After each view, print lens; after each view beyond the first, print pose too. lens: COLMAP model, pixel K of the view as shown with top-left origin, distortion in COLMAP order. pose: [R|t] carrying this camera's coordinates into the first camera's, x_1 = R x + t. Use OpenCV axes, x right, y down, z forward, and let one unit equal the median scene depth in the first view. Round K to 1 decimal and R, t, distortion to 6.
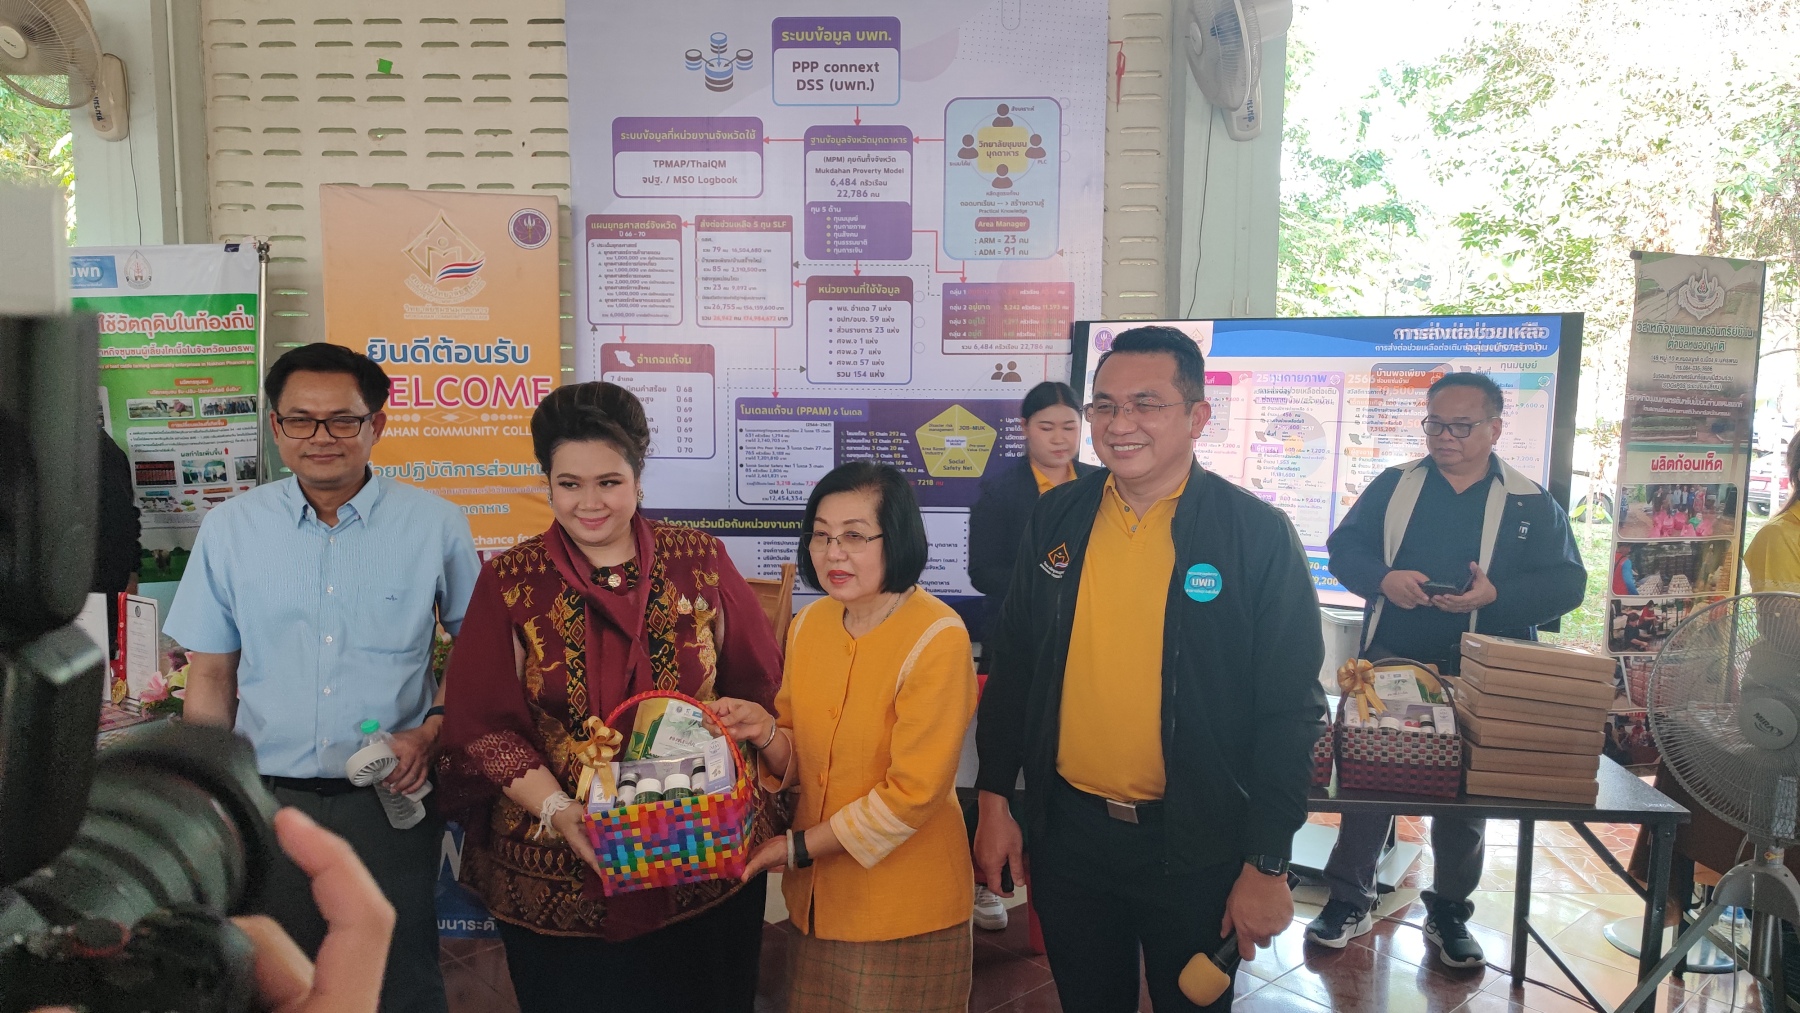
lens RADIAL K [[1294.7, 0, 884.7], [0, 1294.7, 504.6], [0, 0, 1]] dist [0.023121, 0.001065]
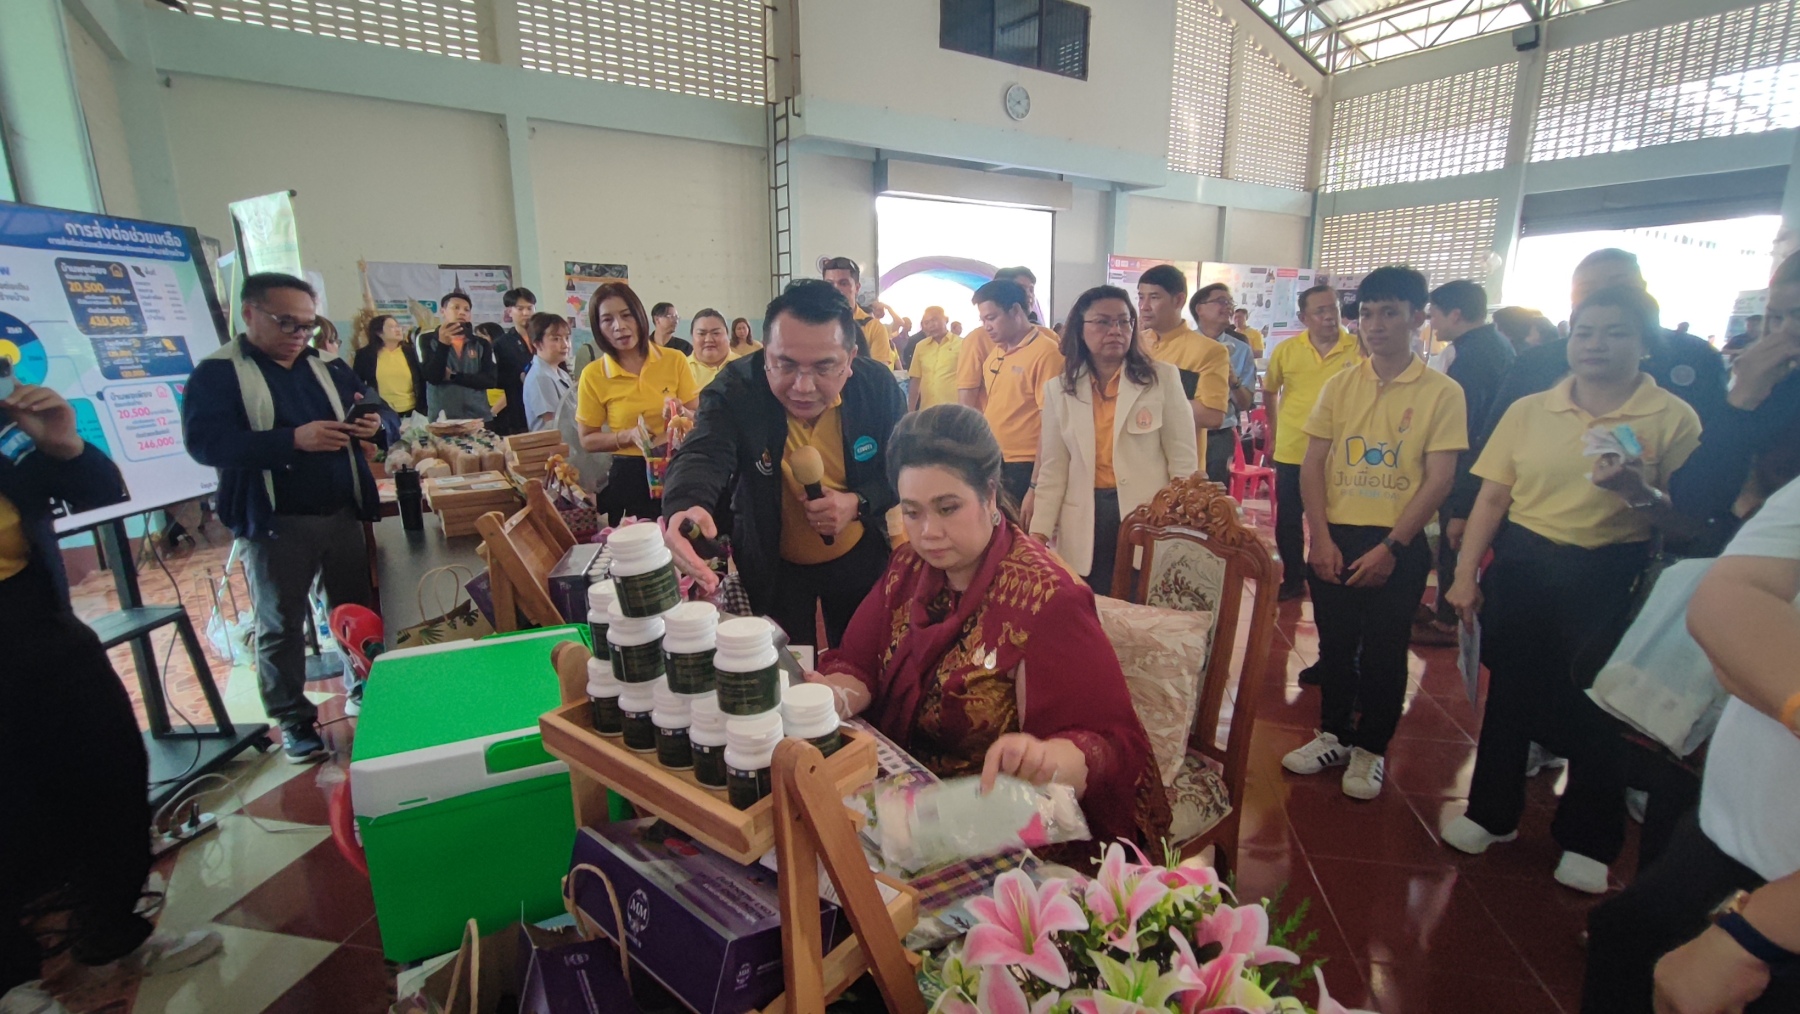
lens RADIAL K [[811.9, 0, 895.8], [0, 811.9, 506.2], [0, 0, 1]] dist [0.001216, 0.000891]
pose [[-0.602321, -0.184219, 0.776706, -0.502477], [0.074253, 0.955858, 0.284291, -0.060866], [-0.794793, 0.228907, -0.562055, 0.920148]]
